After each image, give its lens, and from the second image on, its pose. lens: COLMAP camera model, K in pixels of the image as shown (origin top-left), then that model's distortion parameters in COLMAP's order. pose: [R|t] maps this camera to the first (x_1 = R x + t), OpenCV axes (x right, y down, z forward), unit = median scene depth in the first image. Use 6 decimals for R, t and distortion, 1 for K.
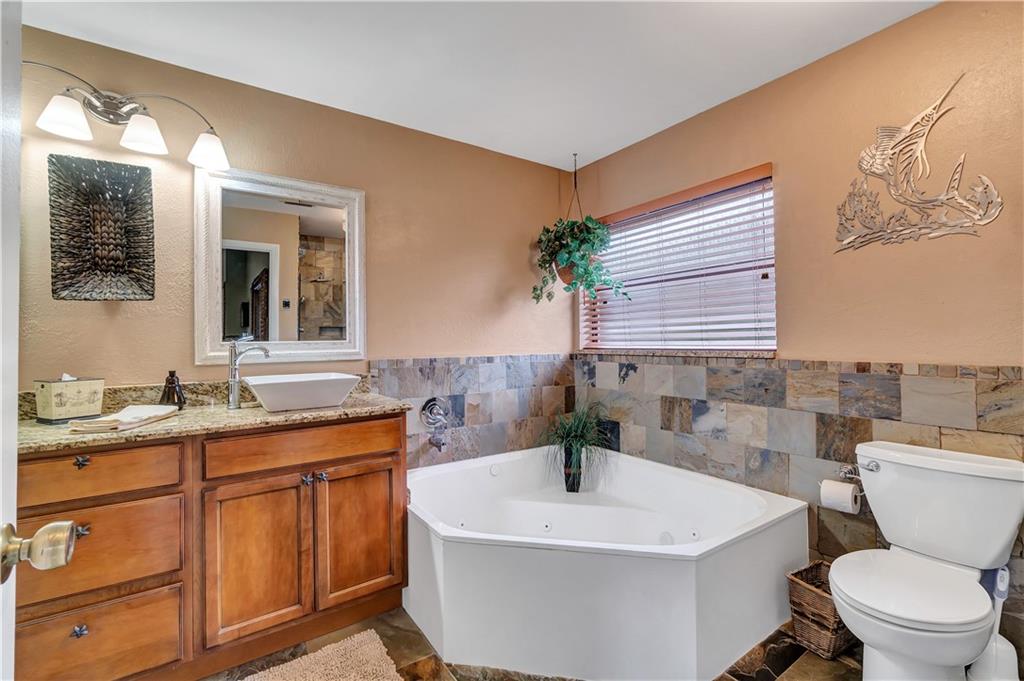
lens RADIAL K [[444.8, 0, 506.8], [0, 444.8, 332.1], [0, 0, 1]] dist [-0.000364, 0.000037]
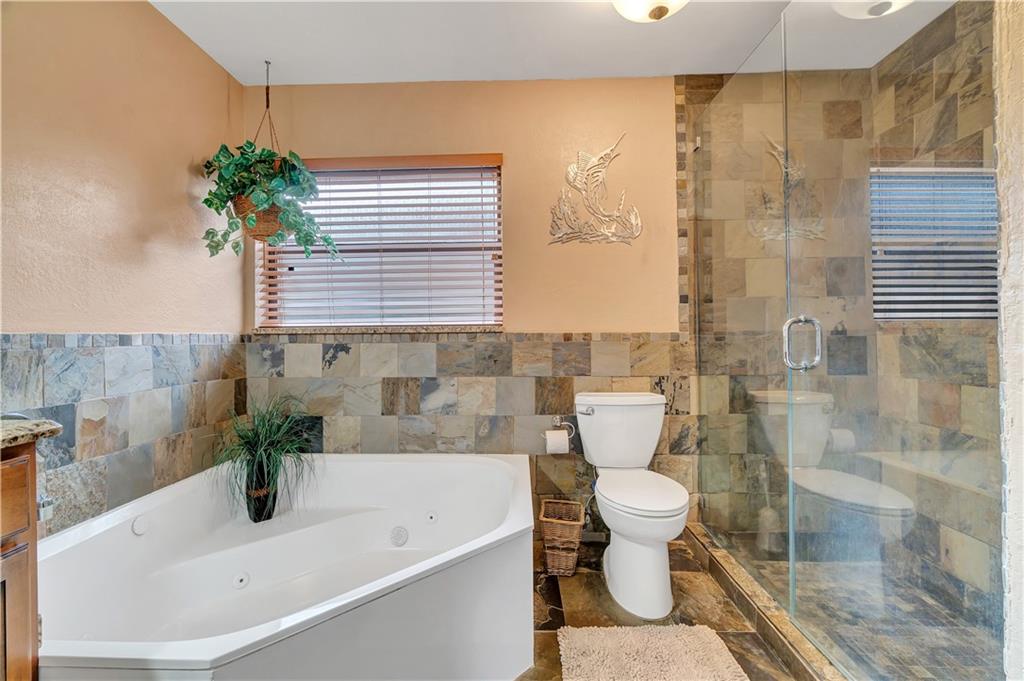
lens RADIAL K [[444.8, 0, 506.8], [0, 444.8, 332.1], [0, 0, 1]] dist [-0.000364, 0.000037]
pose [[0.592108, 0.009292, 0.805805, -0.234861], [-0.014759, 0.999891, -0.000685, 0.049676], [-0.805723, -0.011487, 0.592181, 0.280024]]
